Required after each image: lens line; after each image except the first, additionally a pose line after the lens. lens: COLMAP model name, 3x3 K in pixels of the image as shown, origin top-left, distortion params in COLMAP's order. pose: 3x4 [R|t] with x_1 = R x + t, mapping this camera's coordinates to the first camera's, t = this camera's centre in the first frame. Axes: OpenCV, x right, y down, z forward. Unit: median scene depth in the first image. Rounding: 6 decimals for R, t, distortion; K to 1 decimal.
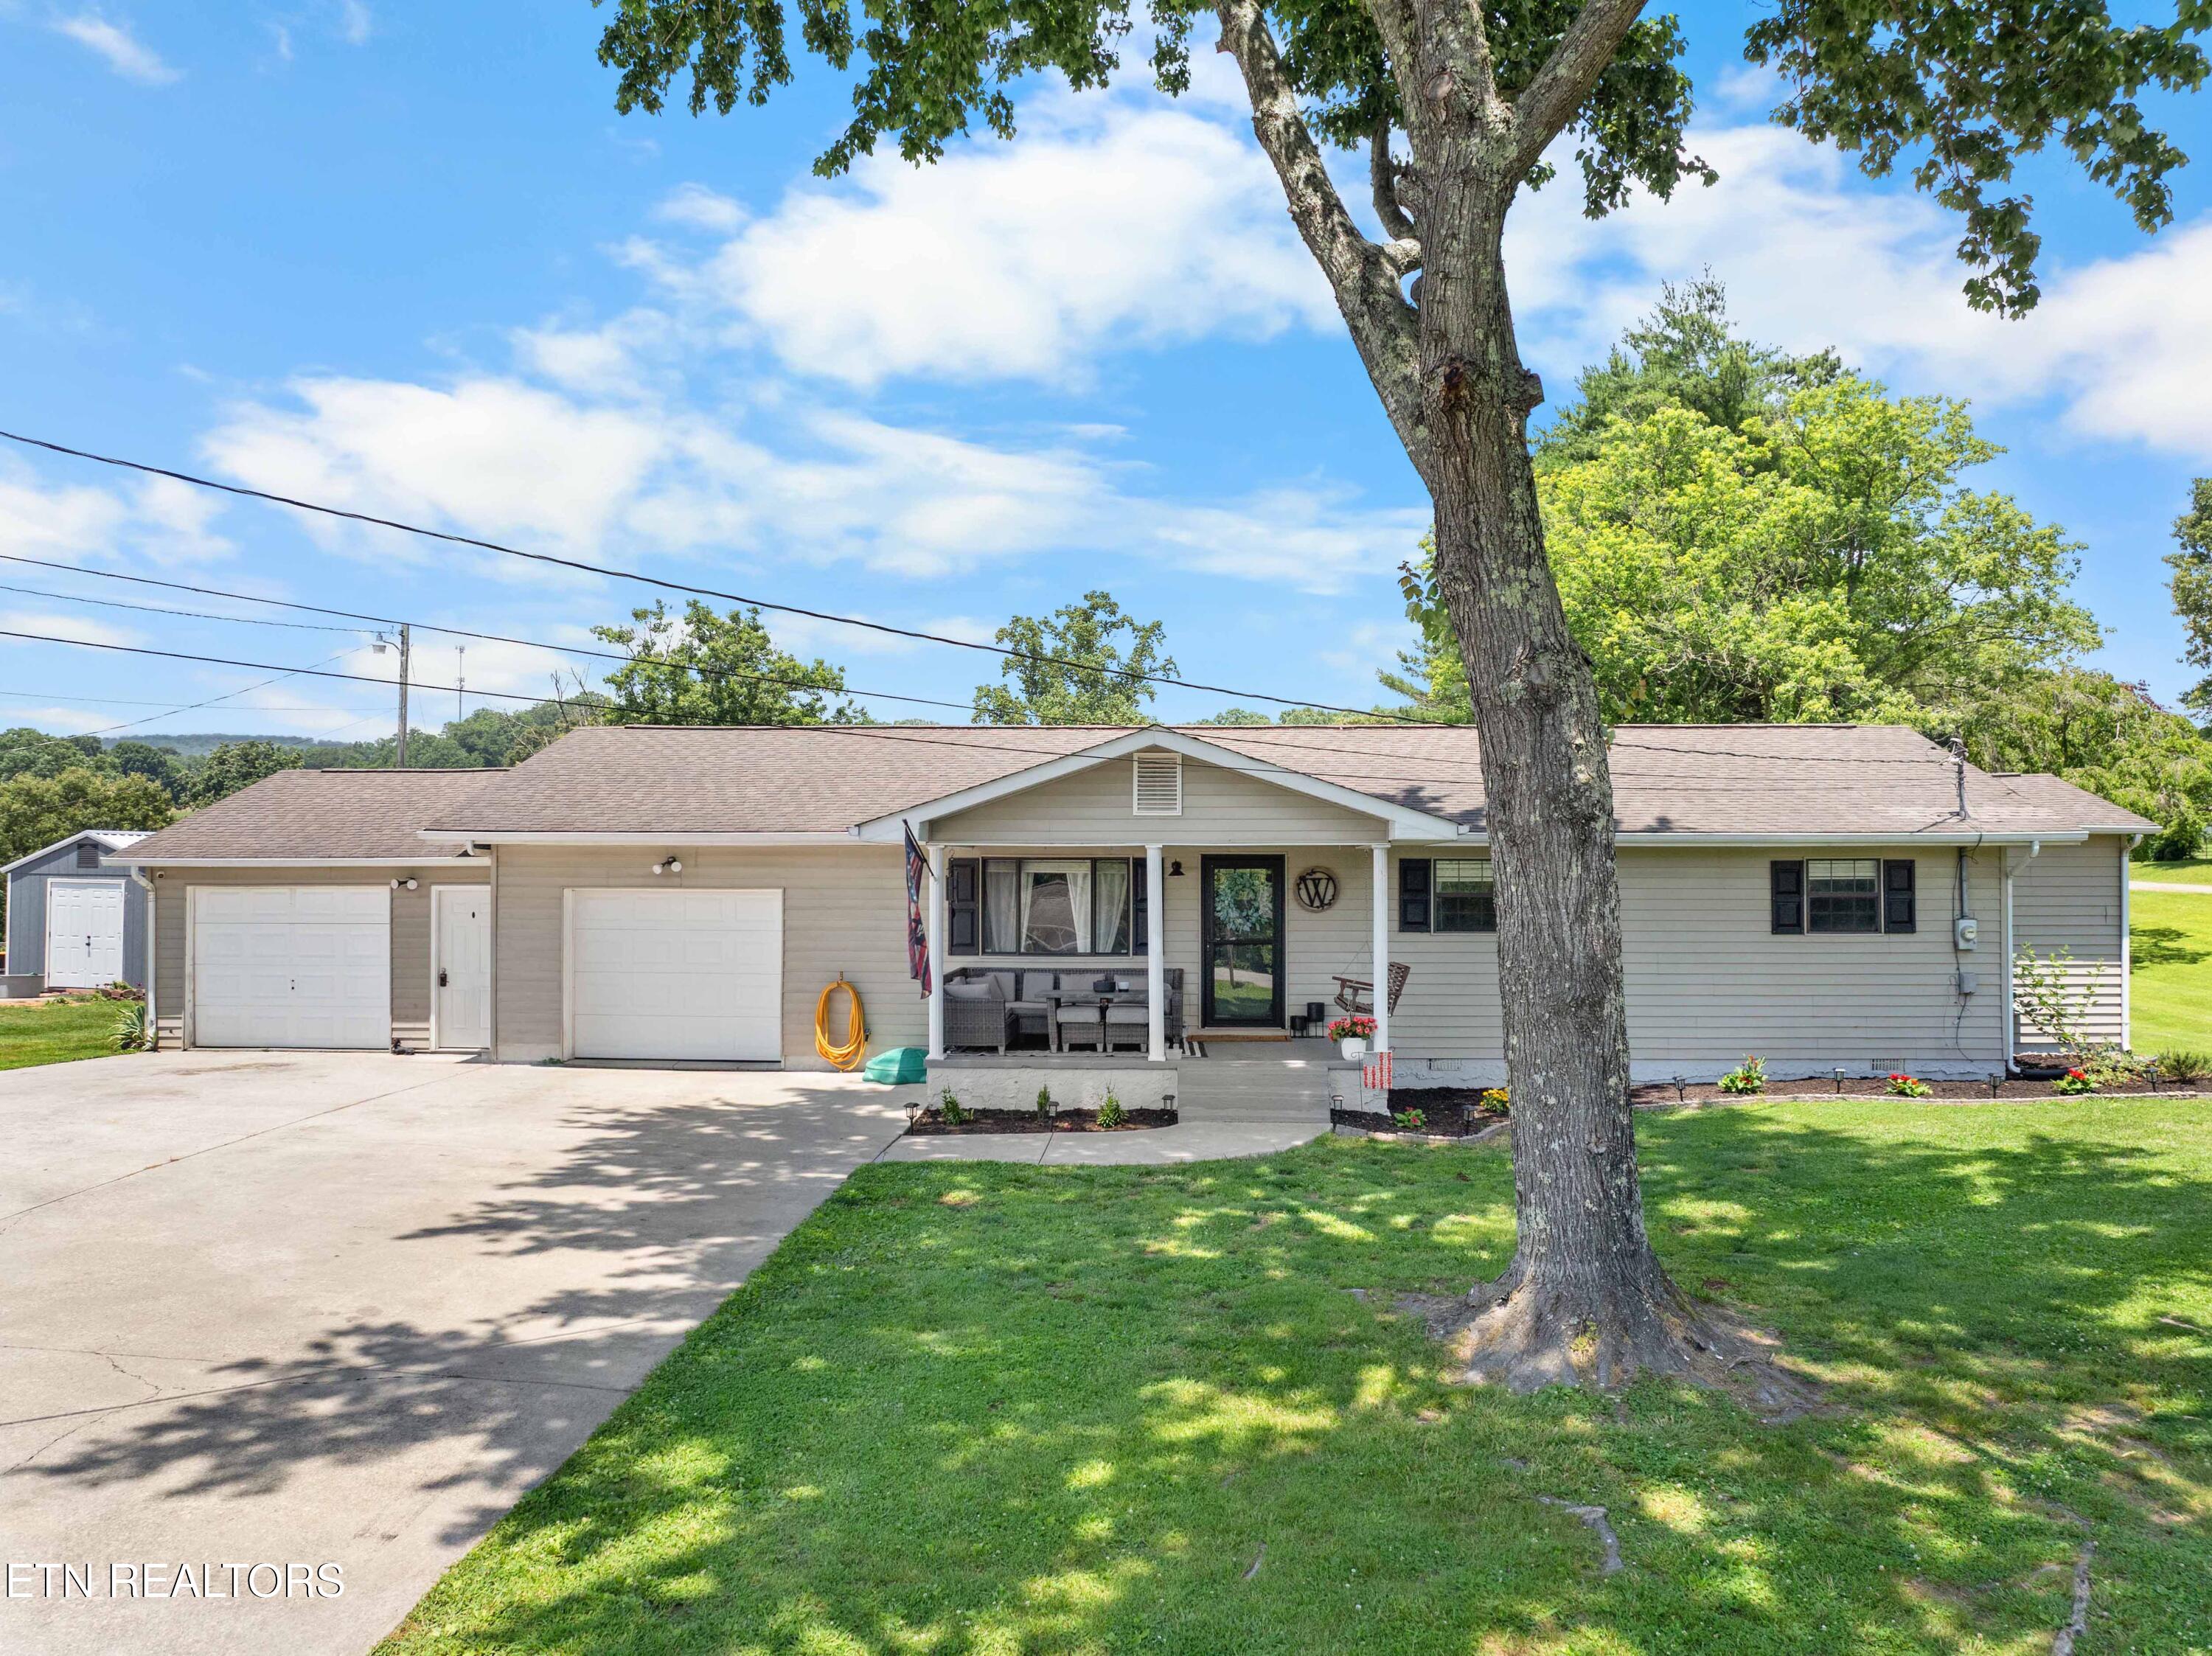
lens RADIAL K [[1638.0, 0, 1180.3], [0, 1638.0, 856.6], [0, 0, 1]] dist [-0.039361, -0.001051]
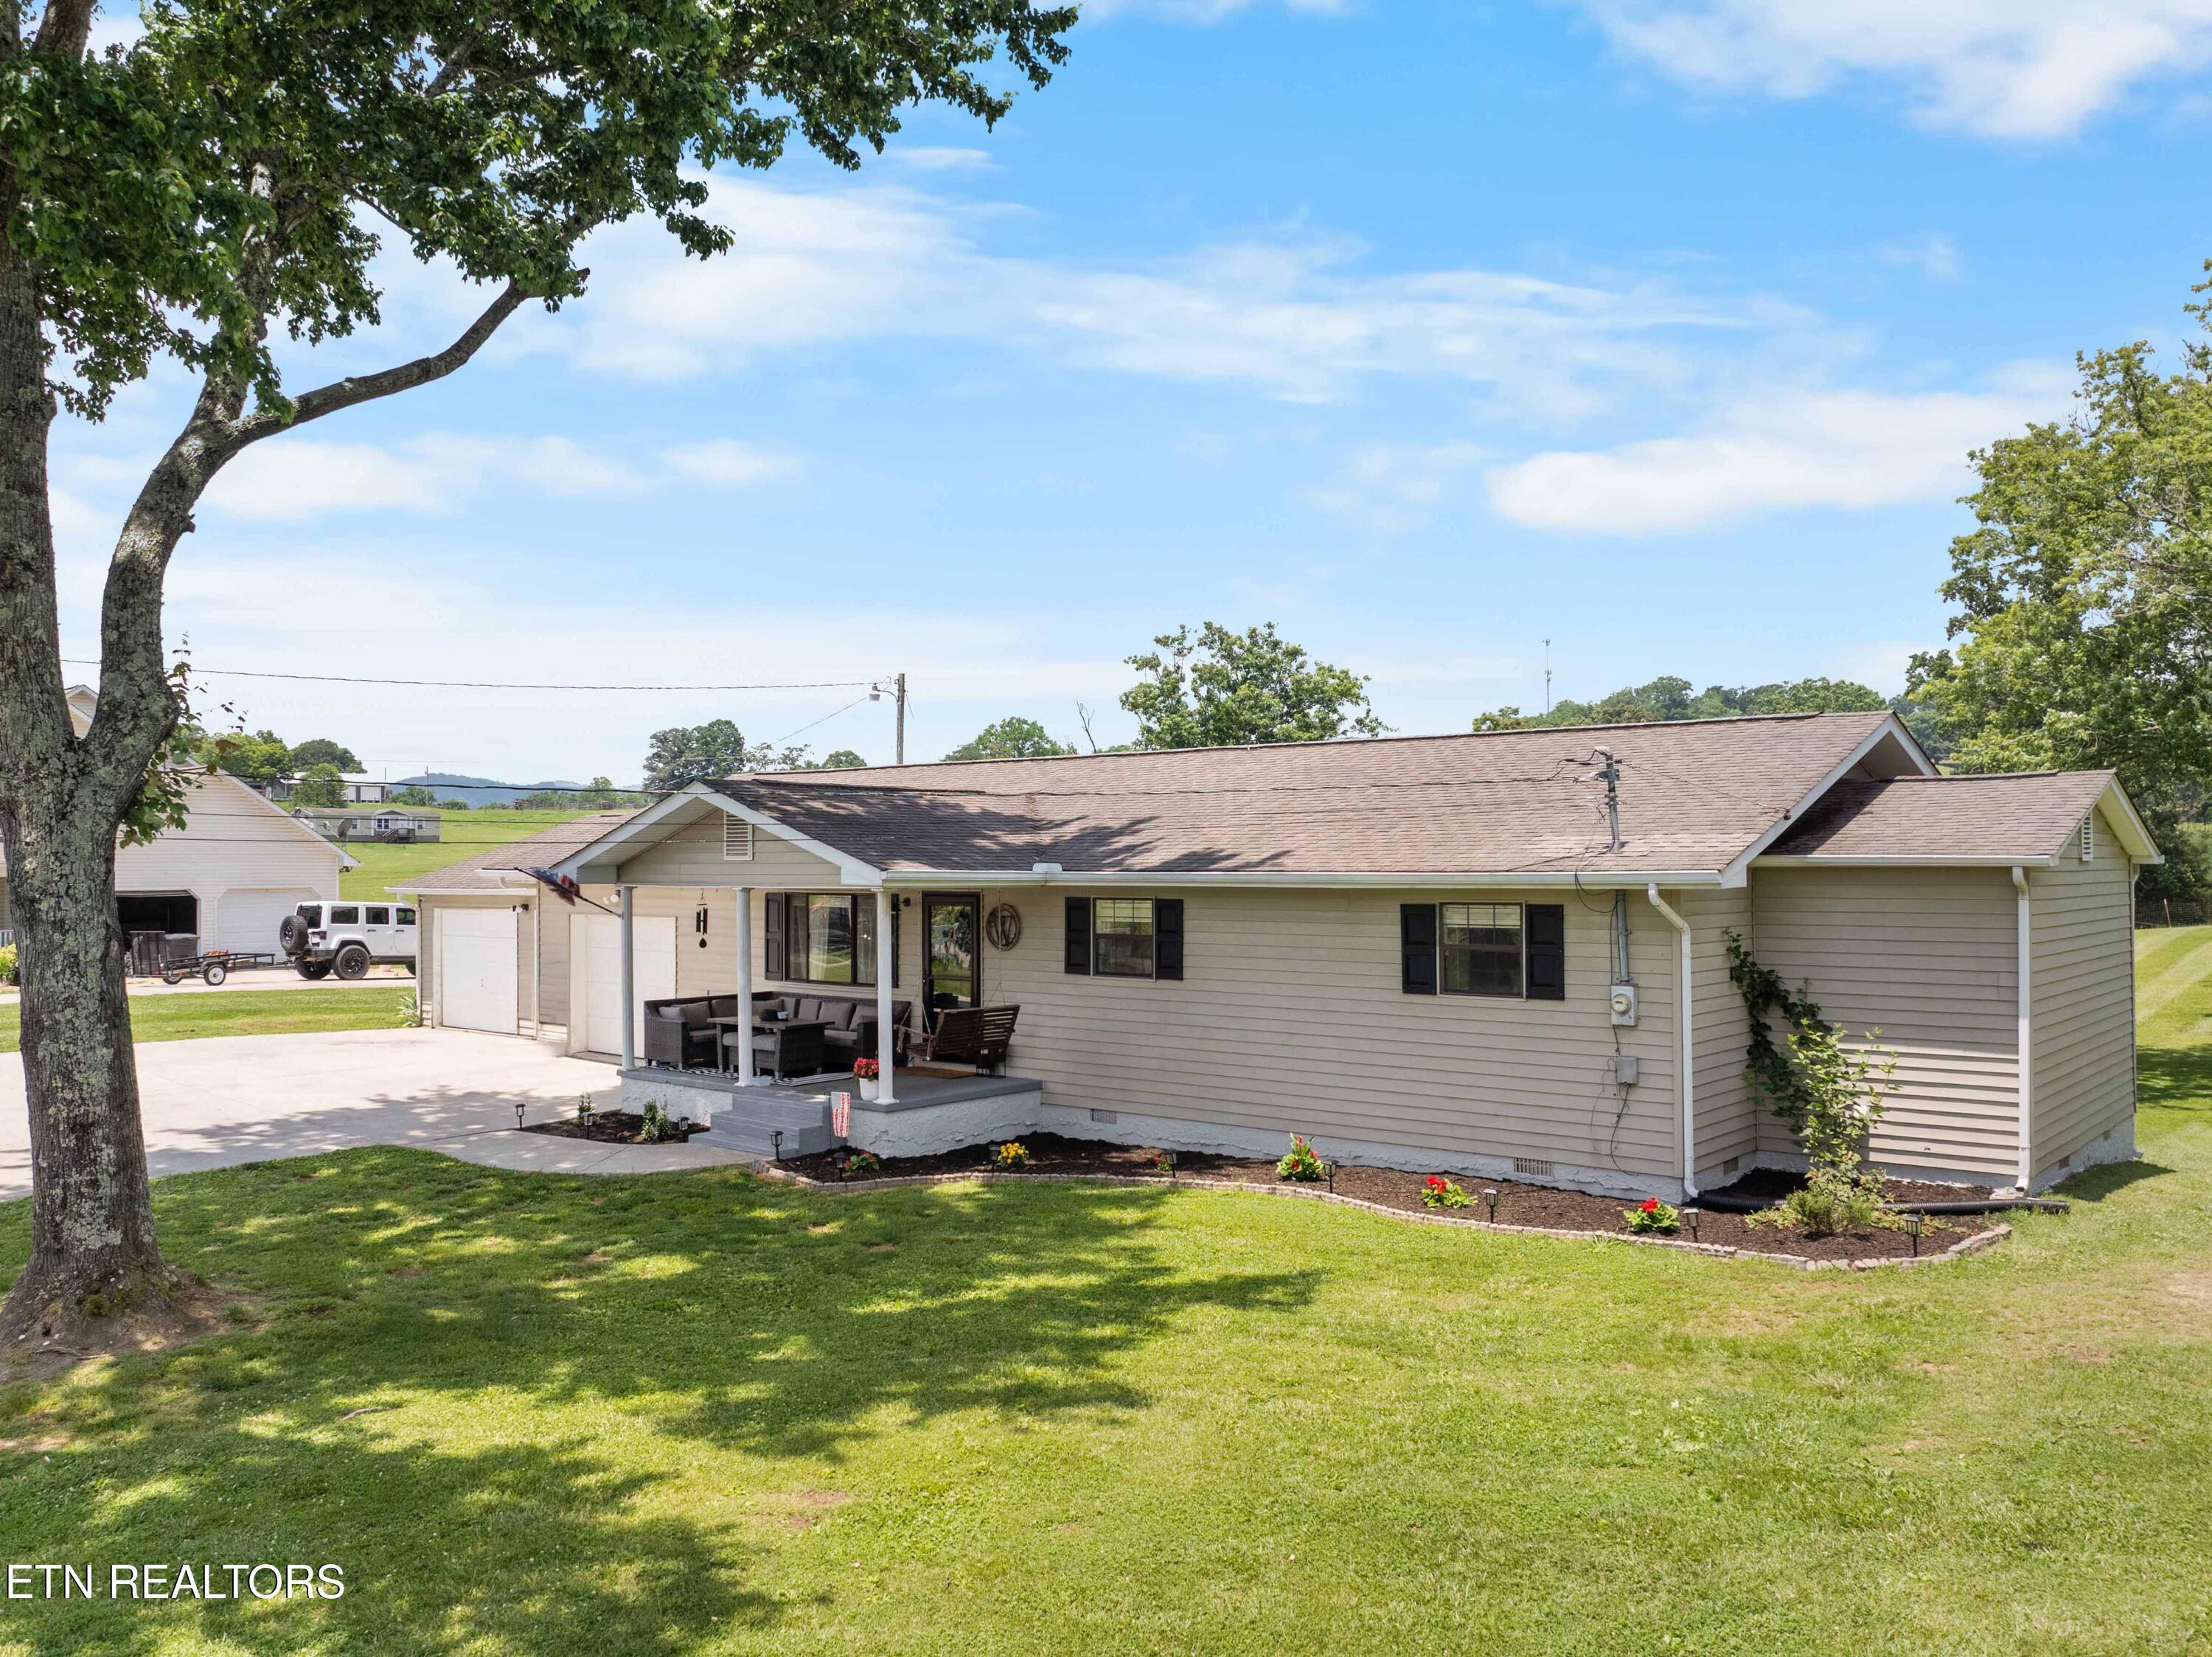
lens RADIAL K [[1735.1, 0, 1122.8], [0, 1735.1, 873.4], [0, 0, 1]] dist [-0.007171, -0.061998]
pose [[0.785288, 0.000401, -0.619130, 0.783725], [0.007970, 0.999910, 0.010756, -0.023277], [0.619079, -0.013381, 0.785215, 0.221533]]
